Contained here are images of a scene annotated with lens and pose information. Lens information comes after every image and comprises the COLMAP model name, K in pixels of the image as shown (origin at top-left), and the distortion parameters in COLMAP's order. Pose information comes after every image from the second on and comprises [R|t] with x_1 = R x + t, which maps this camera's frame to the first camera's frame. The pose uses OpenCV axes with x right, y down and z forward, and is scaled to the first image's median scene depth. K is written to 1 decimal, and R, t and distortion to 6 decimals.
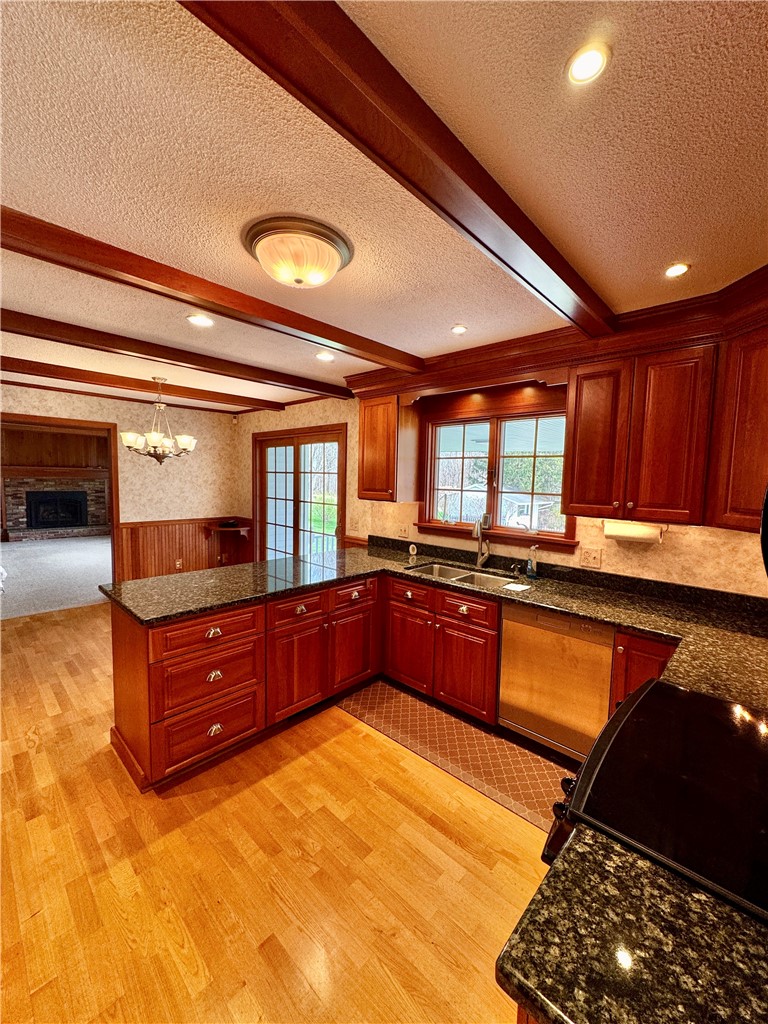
lens RADIAL K [[408.5, 0, 390.2], [0, 408.5, 513.5], [0, 0, 1]] dist [-0.003101, 0.001198]
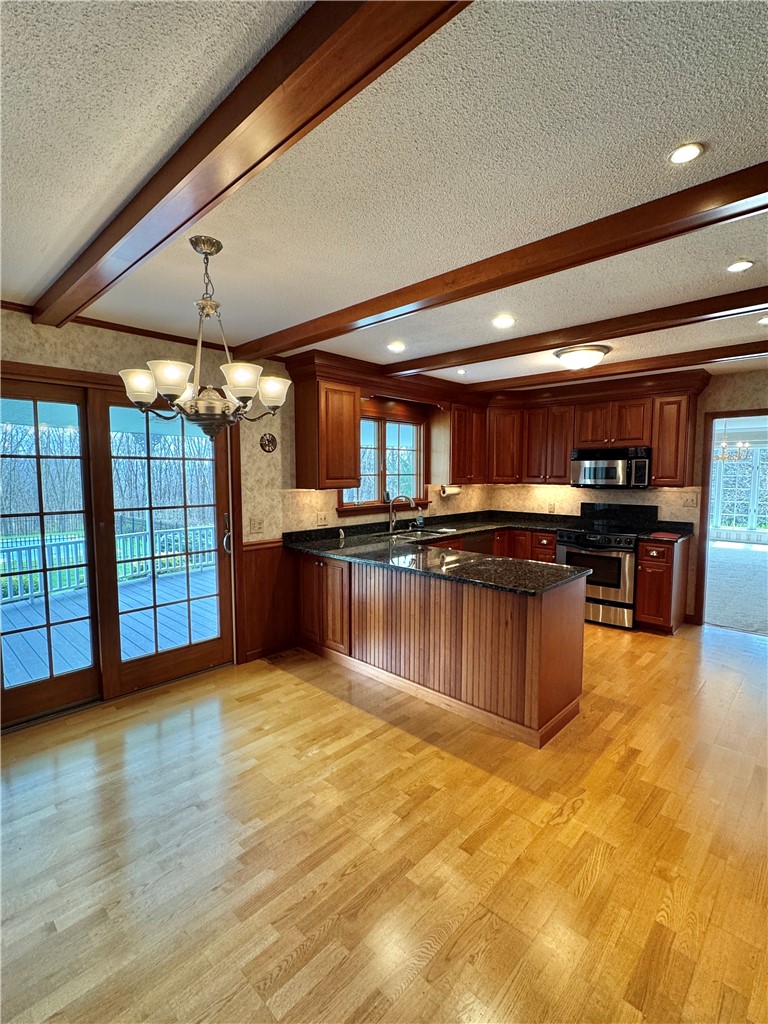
lens RADIAL K [[476.3, 0, 384.5], [0, 476.3, 510.5], [0, 0, 1]] dist [-0.002214, 0.000039]
pose [[0.016103, -0.106414, 0.994192, -1.340491], [0.087401, 0.990664, 0.104621, -0.103140], [-0.996043, 0.085208, 0.025253, 0.996713]]
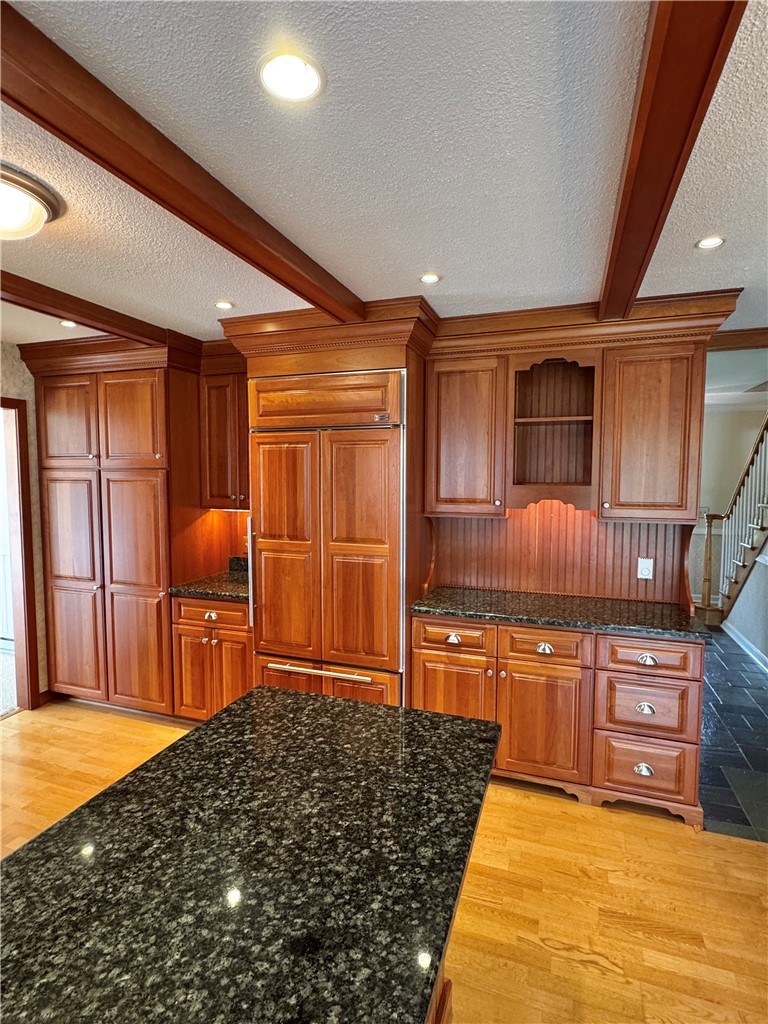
lens RADIAL K [[523.8, 0, 386.4], [0, 523.8, 509.1], [0, 0, 1]] dist [-0.005128, -0.000140]
pose [[-0.916741, 0.001038, -0.399480, -0.267120], [-0.059562, 0.988464, 0.139254, -0.120151], [0.395016, 0.151453, -0.906104, 1.150231]]
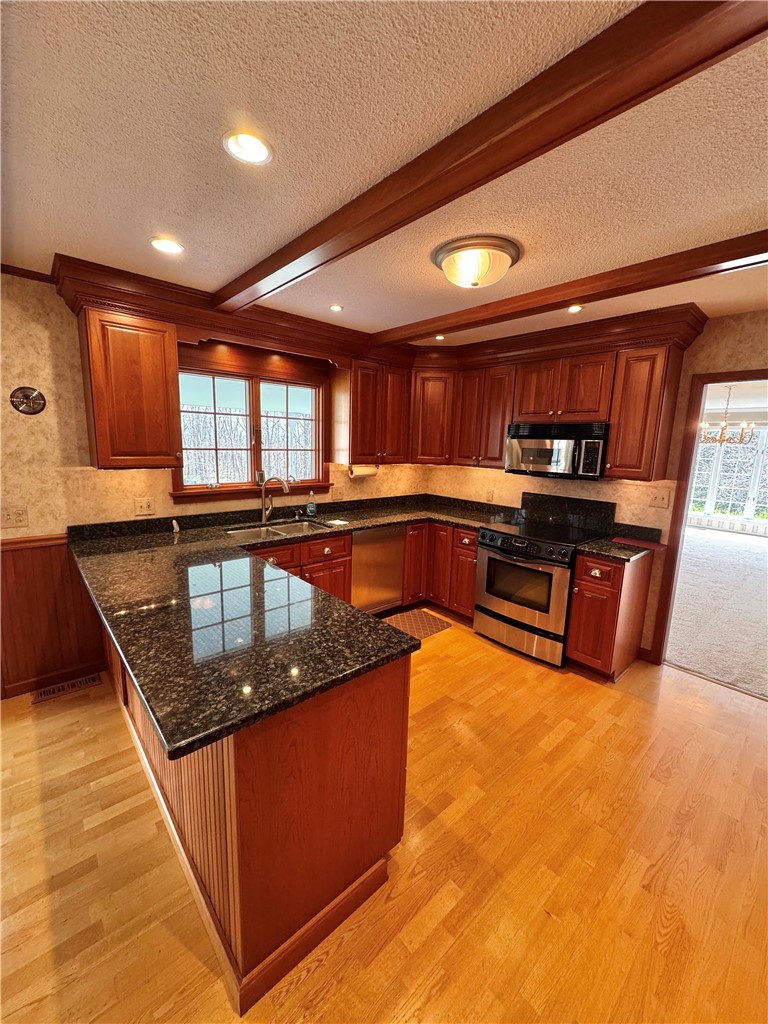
lens RADIAL K [[408.5, 0, 382.7], [0, 408.5, 510.8], [0, 0, 1]] dist [-0.003101, 0.001198]
pose [[0.096840, -0.187988, 0.977386, -0.796757], [0.058933, 0.981361, 0.182913, -0.074264], [-0.993554, 0.039887, 0.106113, 0.593651]]
